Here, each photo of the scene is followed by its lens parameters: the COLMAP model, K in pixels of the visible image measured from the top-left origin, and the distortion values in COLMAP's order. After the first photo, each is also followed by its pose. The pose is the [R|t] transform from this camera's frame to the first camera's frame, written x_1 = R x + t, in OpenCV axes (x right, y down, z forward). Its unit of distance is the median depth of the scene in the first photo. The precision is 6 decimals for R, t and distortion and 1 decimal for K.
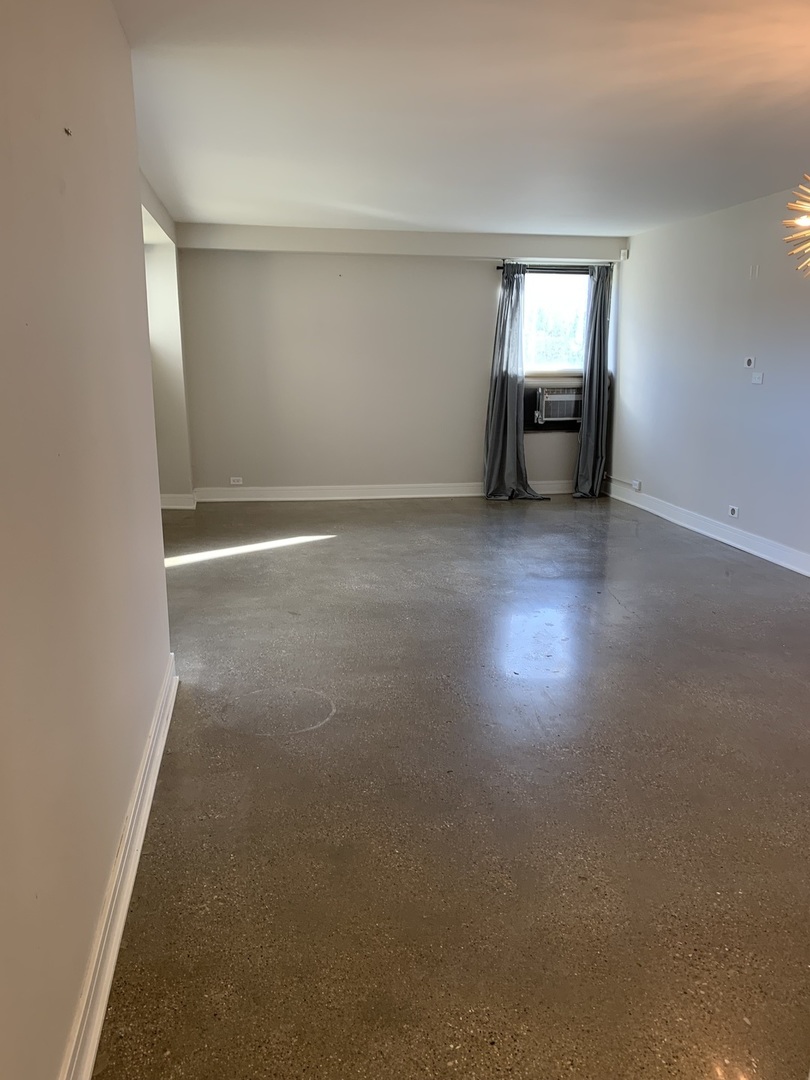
lens RADIAL K [[824.5, 0, 411.0], [0, 824.5, 549.9], [0, 0, 1]] dist [0.044234, -0.050104]
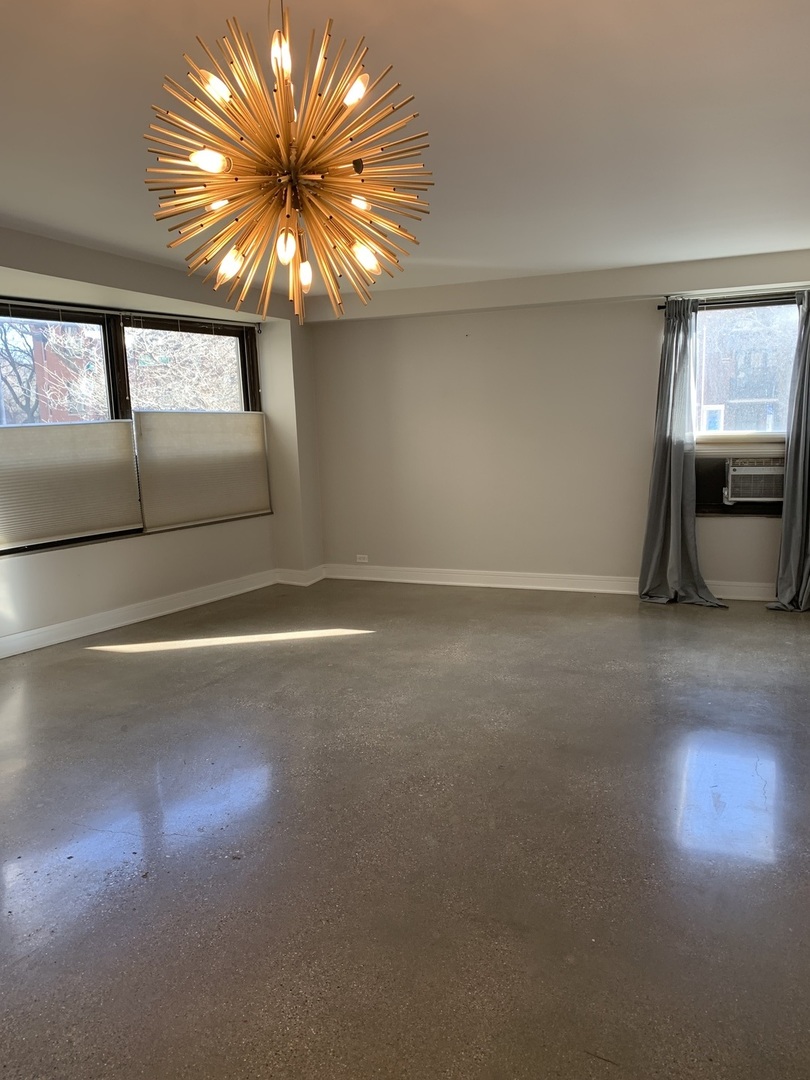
lens RADIAL K [[824.5, 0, 400.5], [0, 824.5, 542.5], [0, 0, 1]] dist [0.044234, -0.050104]
pose [[0.848461, 0.047094, -0.527158, 0.309218], [-0.089244, 0.994501, -0.054795, -0.052947], [0.521679, 0.093537, 0.847999, 0.220459]]
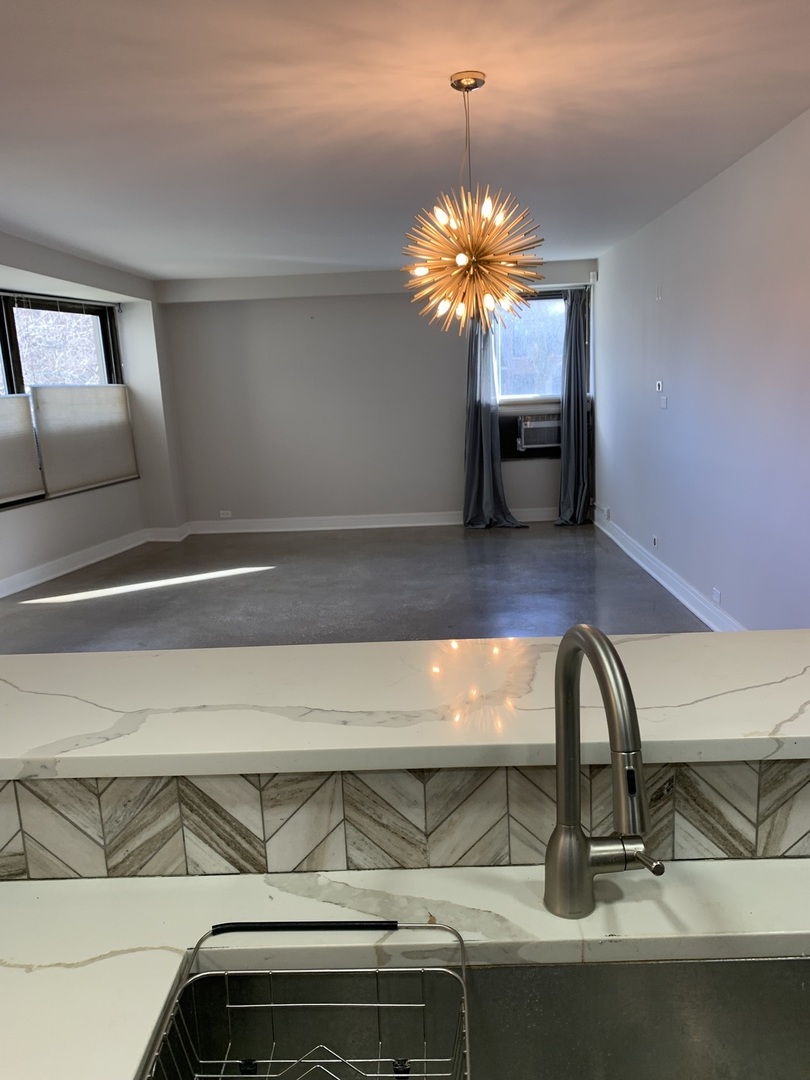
lens RADIAL K [[824.5, 0, 410.0], [0, 824.5, 549.8], [0, 0, 1]] dist [0.044234, -0.050104]
pose [[0.977722, -0.006399, -0.209806, 0.238136], [0.001253, 0.999695, -0.024653, -0.010436], [0.209899, 0.023841, 0.977432, 0.008111]]
